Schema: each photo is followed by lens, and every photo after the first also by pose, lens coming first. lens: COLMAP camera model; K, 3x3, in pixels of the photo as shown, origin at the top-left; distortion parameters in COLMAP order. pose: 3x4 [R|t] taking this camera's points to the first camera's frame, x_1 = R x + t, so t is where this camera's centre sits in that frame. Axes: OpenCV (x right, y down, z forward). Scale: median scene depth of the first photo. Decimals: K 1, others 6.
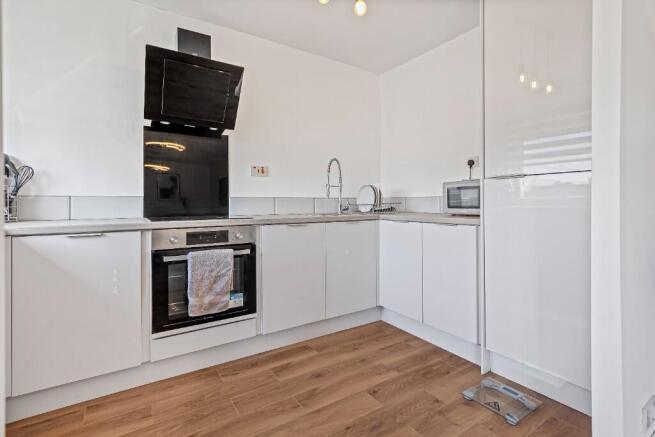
lens RADIAL K [[306.7, 0, 320.4], [0, 306.7, 201.1], [0, 0, 1]] dist [0.002273, 0.000390]
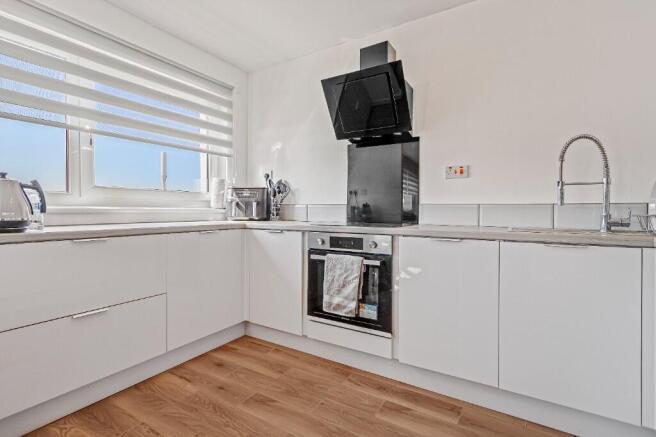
lens RADIAL K [[313.3, 0, 325.7], [0, 313.3, 213.9], [0, 0, 1]] dist [0.001263, -0.000016]
pose [[0.436234, 0.015803, -0.899695, 0.539376], [-0.003257, 0.999867, 0.015984, 0.001602], [0.899828, -0.004043, 0.436227, 0.446165]]
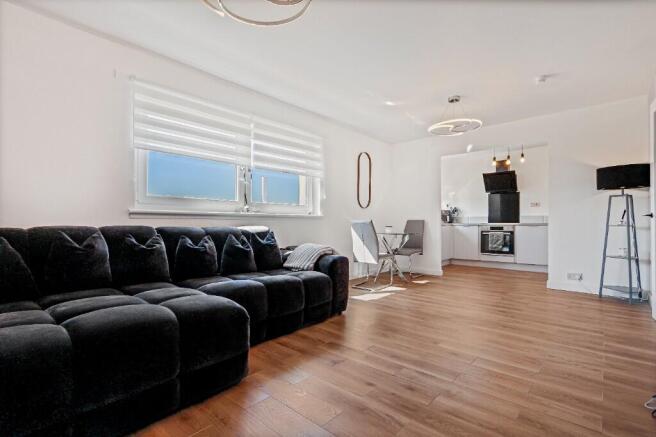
lens RADIAL K [[305.1, 0, 324.1], [0, 305.1, 223.6], [0, 0, 1]] dist [0.000855, -0.000058]
pose [[0.255568, -0.000295, -0.966791, 2.252095], [0.002945, 0.999996, 0.000473, 0.056062], [0.966787, -0.002968, 0.255568, -1.586343]]
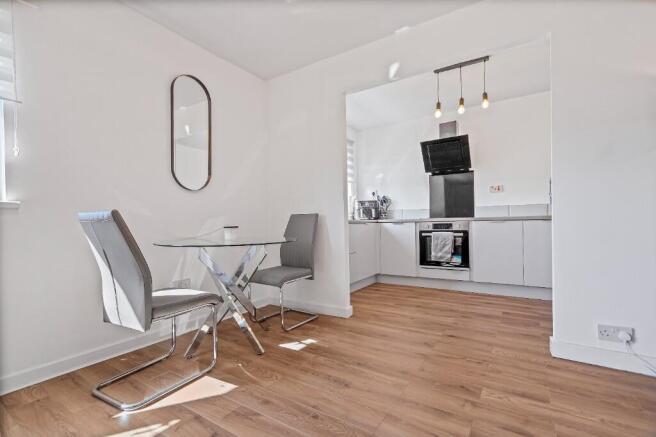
lens RADIAL K [[305.1, 0, 324.1], [0, 305.1, 223.6], [0, 0, 1]] dist [0.000855, -0.000058]
pose [[0.406413, -0.005673, -0.913672, 1.155200], [0.018845, 0.999820, 0.002175, 0.075593], [0.913495, -0.018102, 0.406447, -0.562126]]
